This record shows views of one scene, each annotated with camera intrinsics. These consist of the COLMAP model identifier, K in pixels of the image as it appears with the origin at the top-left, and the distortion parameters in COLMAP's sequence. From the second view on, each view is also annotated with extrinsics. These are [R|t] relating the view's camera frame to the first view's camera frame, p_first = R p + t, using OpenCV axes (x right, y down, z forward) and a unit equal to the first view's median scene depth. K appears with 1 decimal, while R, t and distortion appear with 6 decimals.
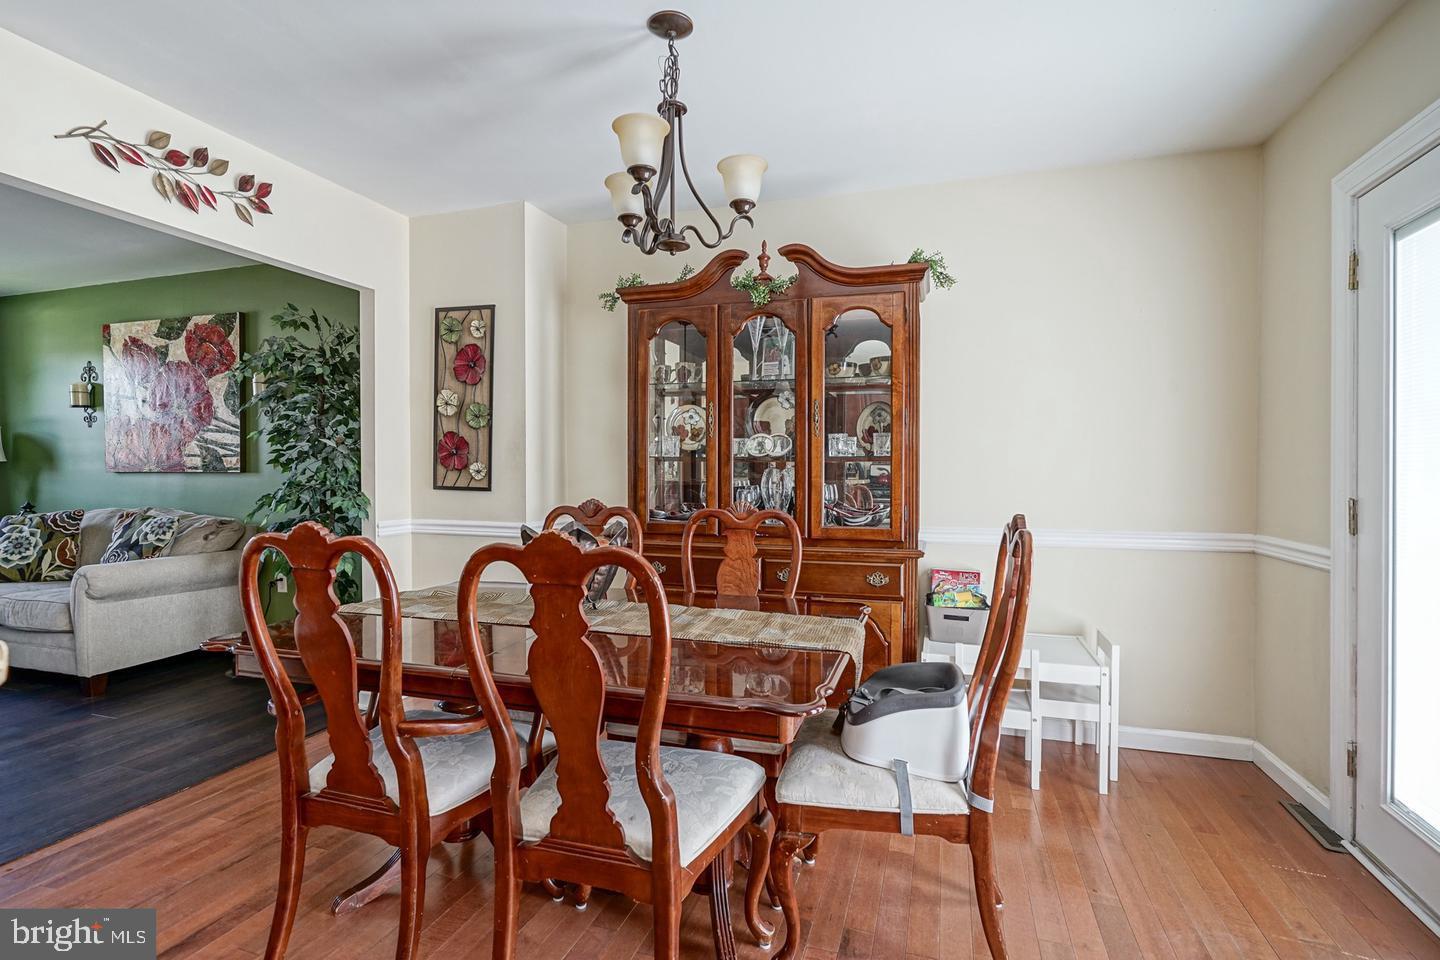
lens RADIAL K [[693.5, 0, 721.3], [0, 693.5, 473.4], [0, 0, 1]] dist [-0.011116, 0.004639]
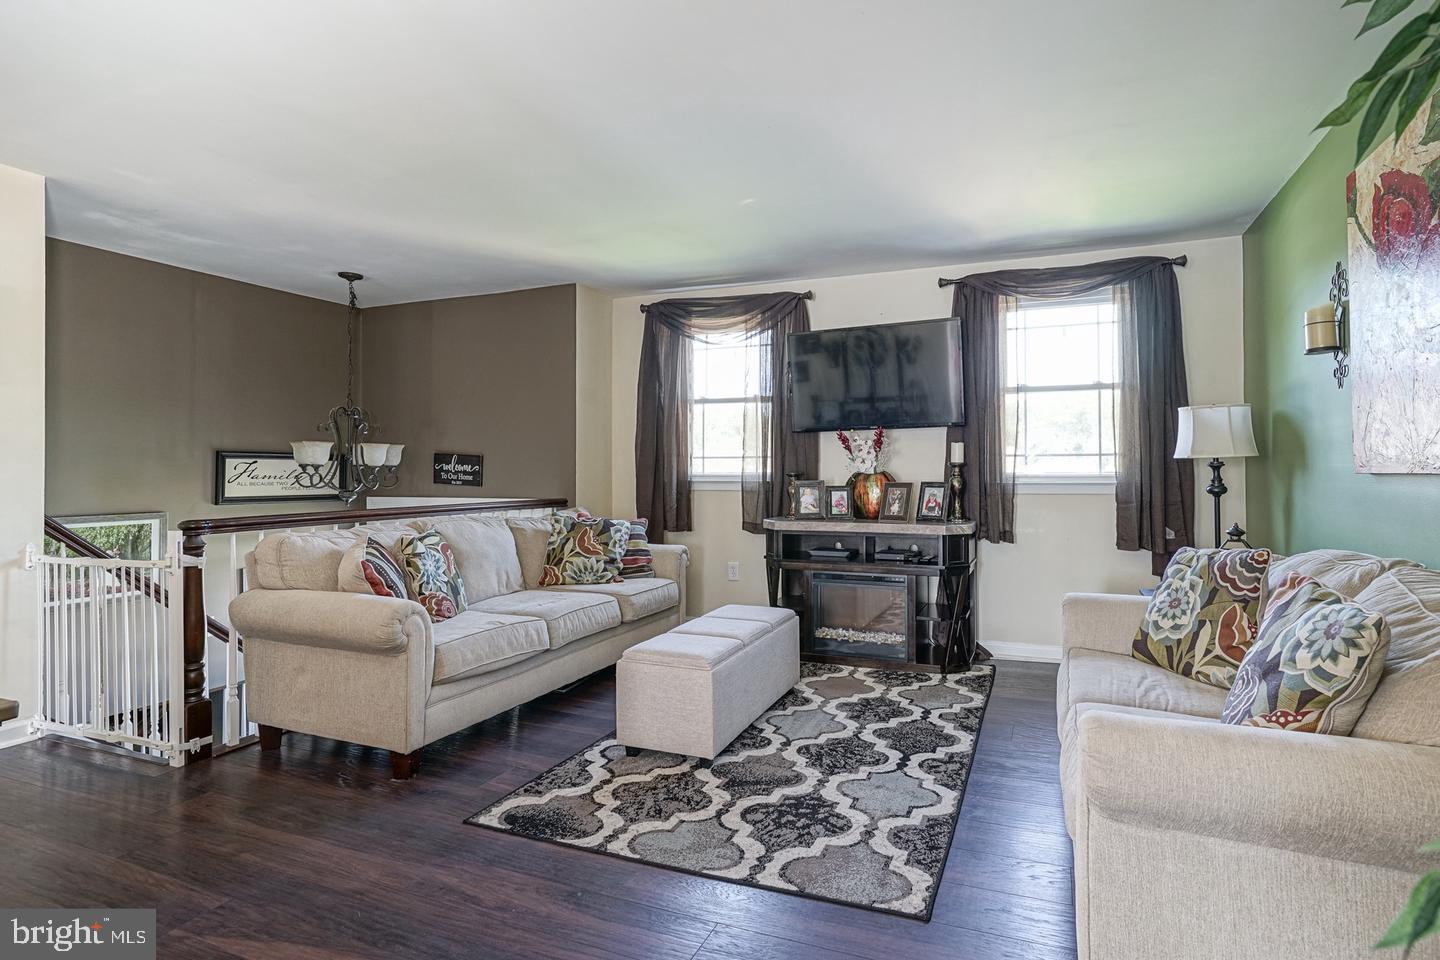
lens RADIAL K [[693.5, 0, 729.8], [0, 693.5, 471.8], [0, 0, 1]] dist [-0.011116, 0.004639]
pose [[-0.094046, -0.005618, -0.995552, -0.416840], [-0.004404, 0.999977, -0.005227, 0.000915], [0.995558, 0.003893, -0.094069, 0.686409]]
